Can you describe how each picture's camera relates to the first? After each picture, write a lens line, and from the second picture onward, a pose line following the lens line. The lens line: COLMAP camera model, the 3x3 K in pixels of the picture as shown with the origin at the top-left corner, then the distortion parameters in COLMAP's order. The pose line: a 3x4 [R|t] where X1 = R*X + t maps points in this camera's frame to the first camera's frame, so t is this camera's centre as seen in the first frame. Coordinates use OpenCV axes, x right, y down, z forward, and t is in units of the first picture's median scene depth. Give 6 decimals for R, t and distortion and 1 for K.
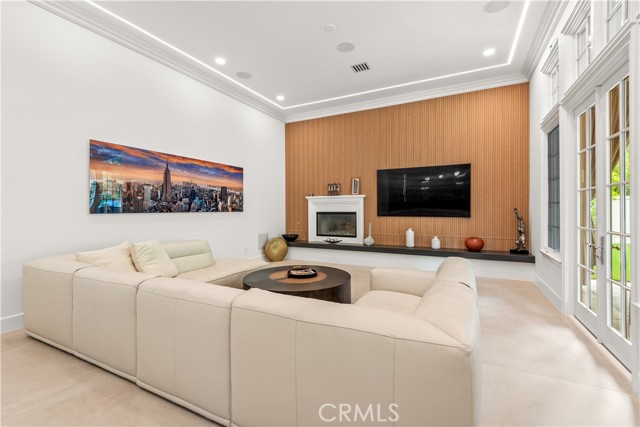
lens RADIAL K [[287.0, 0, 318.9], [0, 287.0, 210.5], [0, 0, 1]] dist [0.030360, -0.010494]
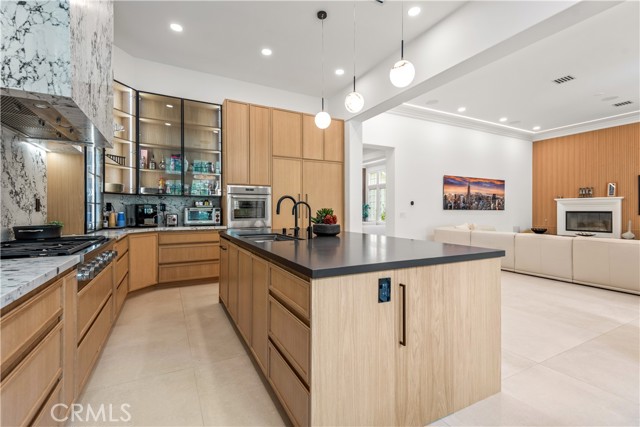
lens RADIAL K [[287.0, 0, 324.0], [0, 287.0, 210.2], [0, 0, 1]] dist [0.030360, -0.010494]
pose [[0.824708, 0.005713, -0.565529, -0.194413], [-0.009009, 0.999955, -0.003035, 0.017722], [0.565487, 0.007598, 0.824722, -0.775068]]
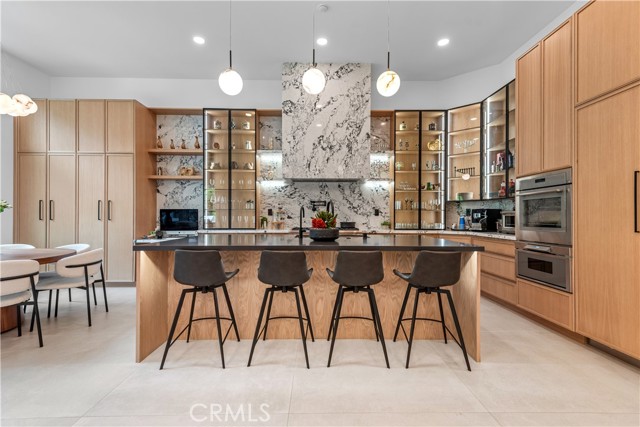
lens RADIAL K [[287.0, 0, 319.3], [0, 287.0, 216.2], [0, 0, 1]] dist [0.030360, -0.010494]
pose [[-0.885243, 0.005033, -0.465101, -0.256571], [0.000451, 0.999950, 0.009962, 0.015640], [0.465128, 0.008609, -0.885201, 0.048839]]
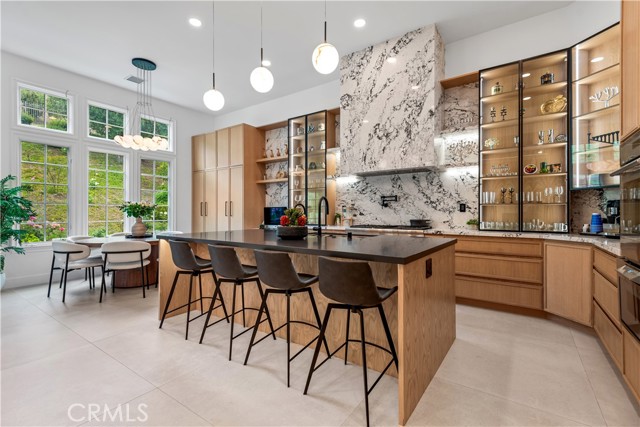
lens RADIAL K [[287.0, 0, 324.8], [0, 287.0, 211.0], [0, 0, 1]] dist [0.030360, -0.010494]
pose [[-0.990531, 0.008899, 0.136999, -0.603864], [0.009066, 0.999959, 0.000597, 0.017567], [-0.136988, 0.001834, -0.990571, 0.079732]]
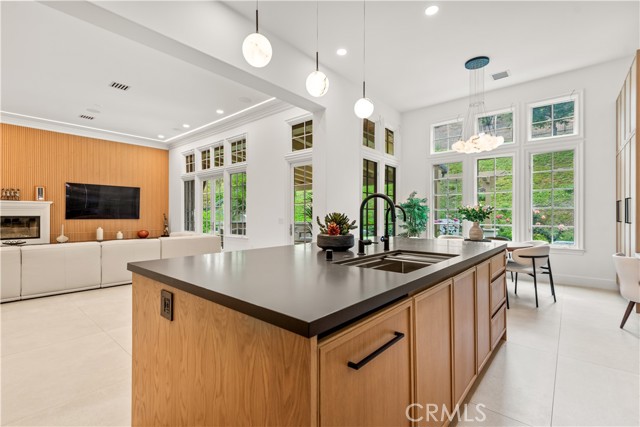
lens RADIAL K [[287.0, 0, 319.0], [0, 287.0, 214.3], [0, 0, 1]] dist [0.030360, -0.010494]
pose [[0.241497, 0.009957, 0.970350, -0.851807], [0.003810, 0.999930, -0.011209, 0.018749], [-0.970394, 0.006404, 0.241442, -0.426627]]
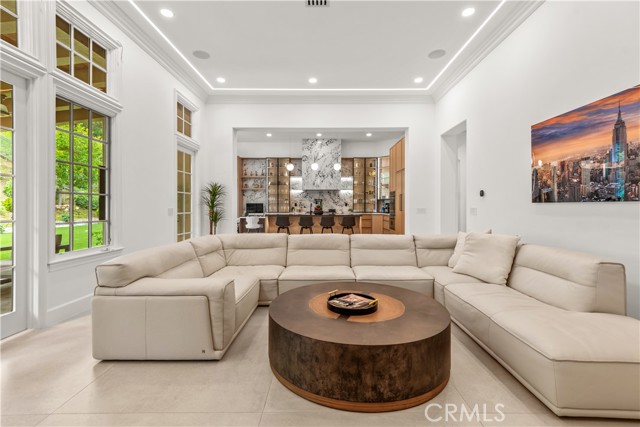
lens RADIAL K [[287.0, 0, 318.9], [0, 287.0, 208.4], [0, 0, 1]] dist [0.030360, -0.010494]
pose [[-0.896315, 0.009254, -0.443322, 0.172263], [0.002589, 0.999874, 0.015639, 0.007787], [0.443411, 0.012870, -0.896226, 0.966688]]
